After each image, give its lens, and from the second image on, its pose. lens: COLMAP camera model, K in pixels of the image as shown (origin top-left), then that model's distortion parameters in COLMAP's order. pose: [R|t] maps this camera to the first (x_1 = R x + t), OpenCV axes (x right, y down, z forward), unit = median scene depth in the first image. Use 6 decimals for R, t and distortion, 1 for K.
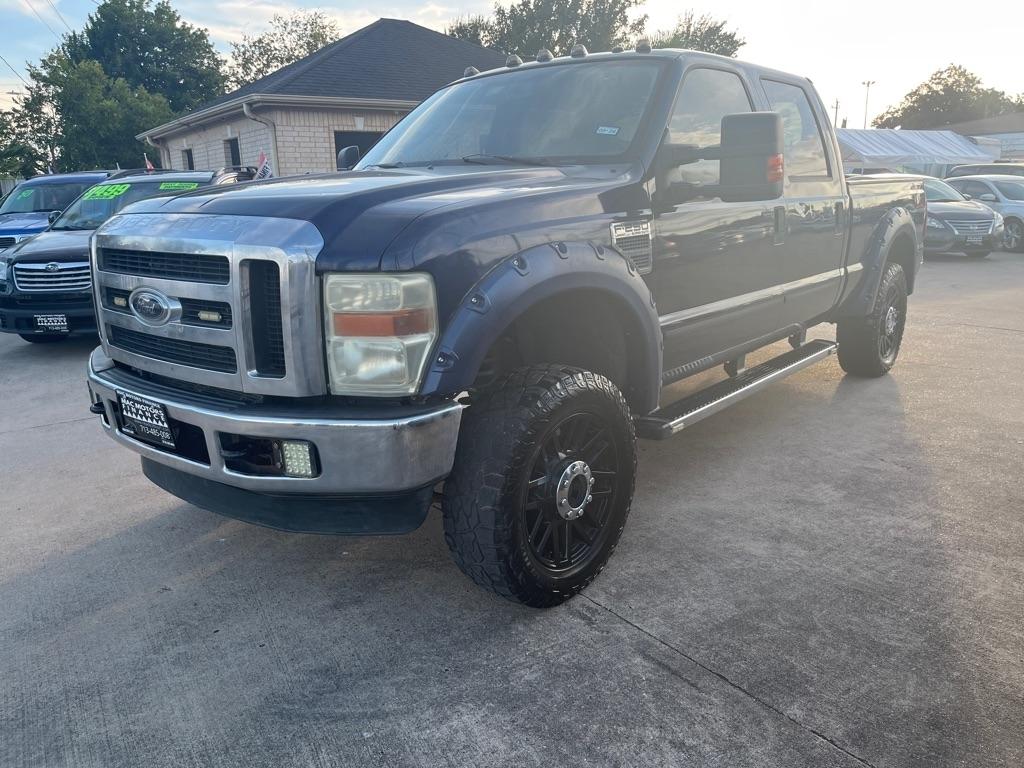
lens RADIAL K [[785.7, 0, 516.1], [0, 785.7, 388.2], [0, 0, 1]] dist [0.070470, -0.108134]
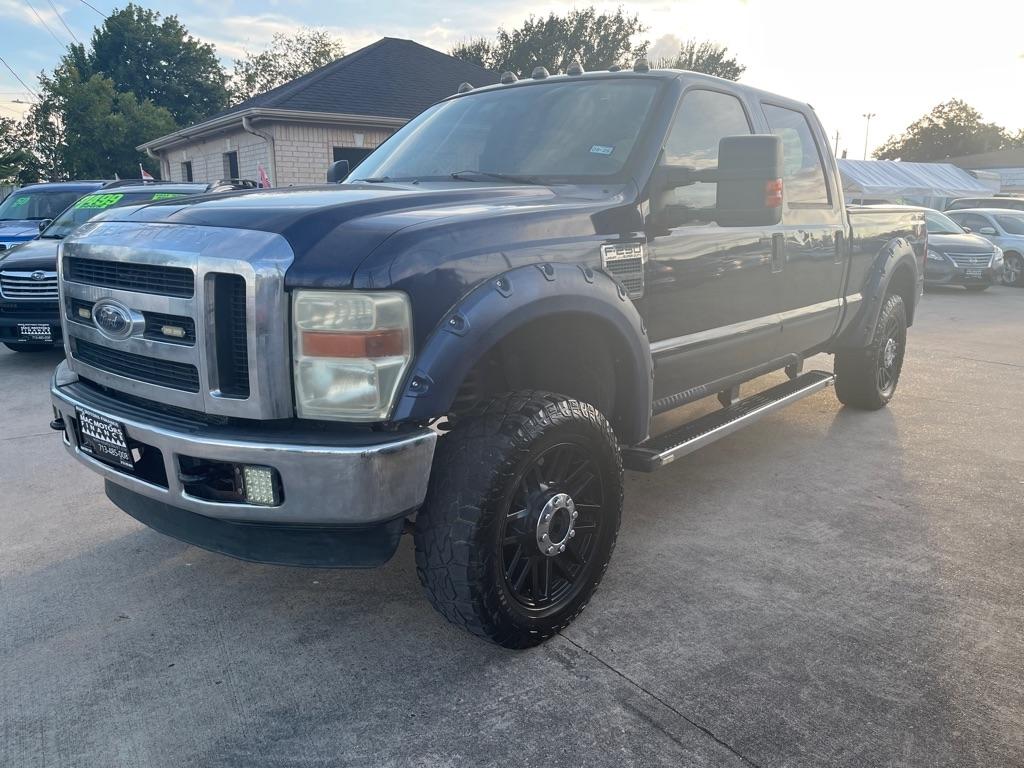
lens RADIAL K [[785.7, 0, 513.0], [0, 785.7, 390.2], [0, 0, 1]] dist [0.070470, -0.108134]
pose [[0.999649, 0.026478, 0.000802, 0.016203], [-0.026452, 0.999381, -0.023192, -0.007841], [-0.001415, 0.023163, 0.999731, 0.045872]]
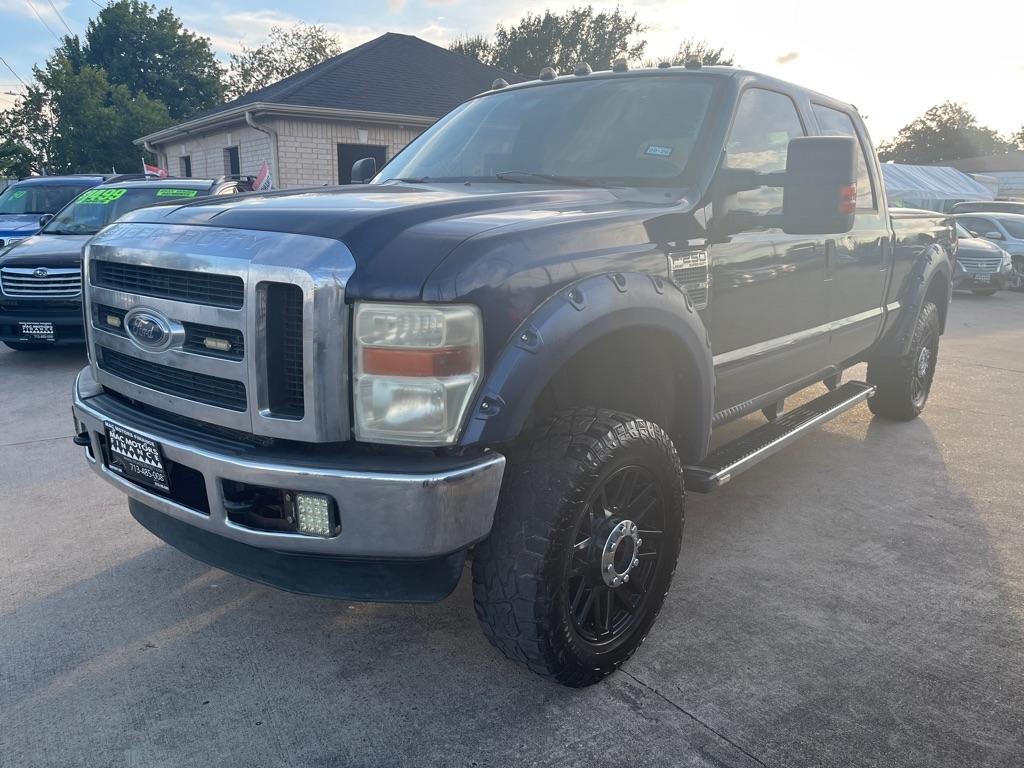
lens RADIAL K [[785.7, 0, 510.6], [0, 785.7, 388.4], [0, 0, 1]] dist [0.070470, -0.108134]
pose [[0.999325, 0.035492, 0.009481, -0.059227], [-0.035265, 0.999112, -0.023054, -0.027920], [-0.010291, 0.022704, 0.999689, 0.106929]]
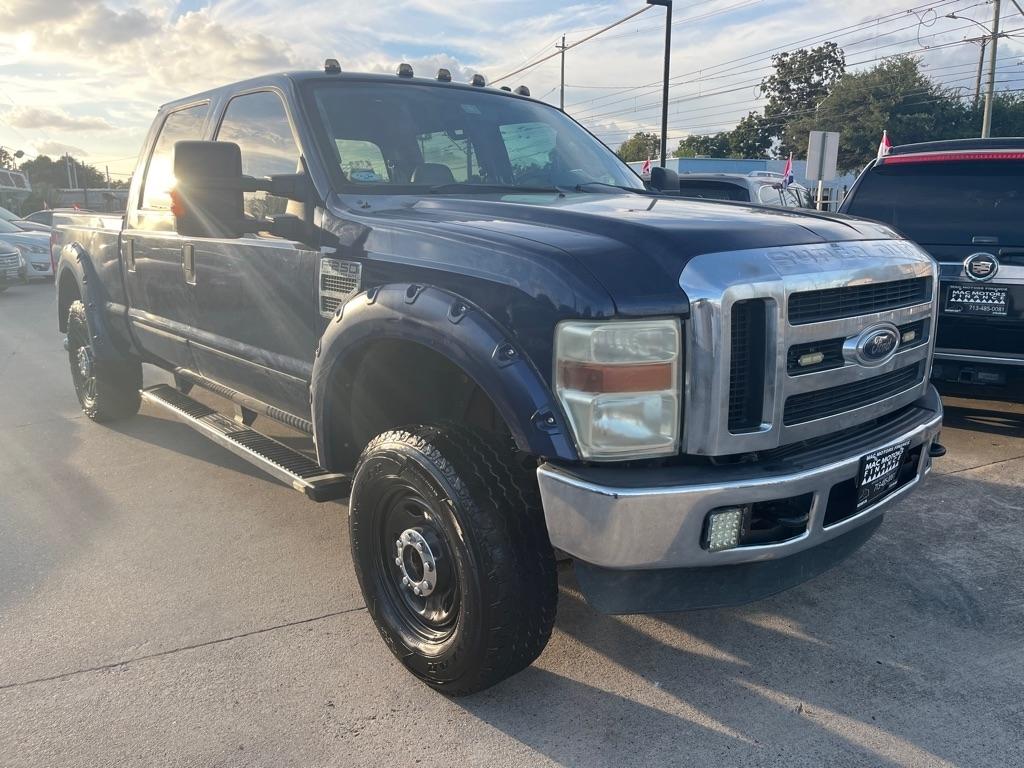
lens RADIAL K [[785.7, 0, 518.3], [0, 785.7, 386.5], [0, 0, 1]] dist [0.070470, -0.108134]
pose [[0.156130, -0.195948, 0.968105, -1.227997], [0.241375, 0.957978, 0.154971, -0.258338], [-0.957790, 0.209480, 0.196866, 1.072069]]
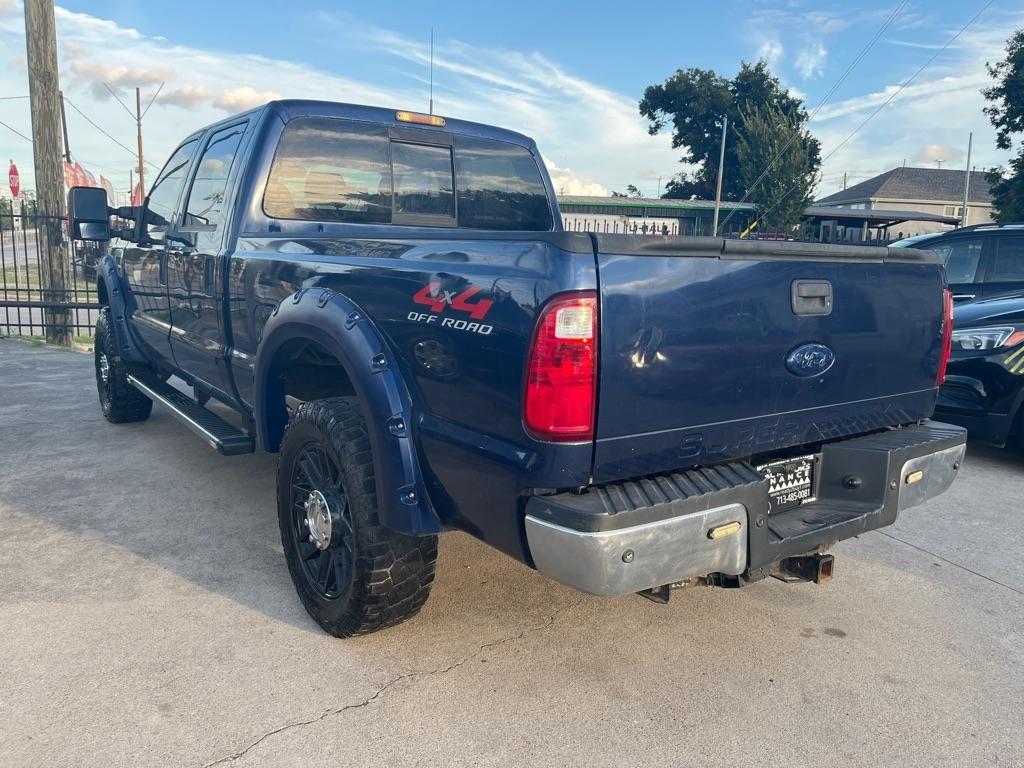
lens RADIAL K [[785.7, 0, 518.0], [0, 785.7, 380.3], [0, 0, 1]] dist [0.070470, -0.108134]
pose [[-0.252203, 0.204404, -0.945840, 1.752172], [-0.236540, 0.934762, 0.265082, -0.646995], [0.938319, 0.290584, -0.187400, 2.343875]]
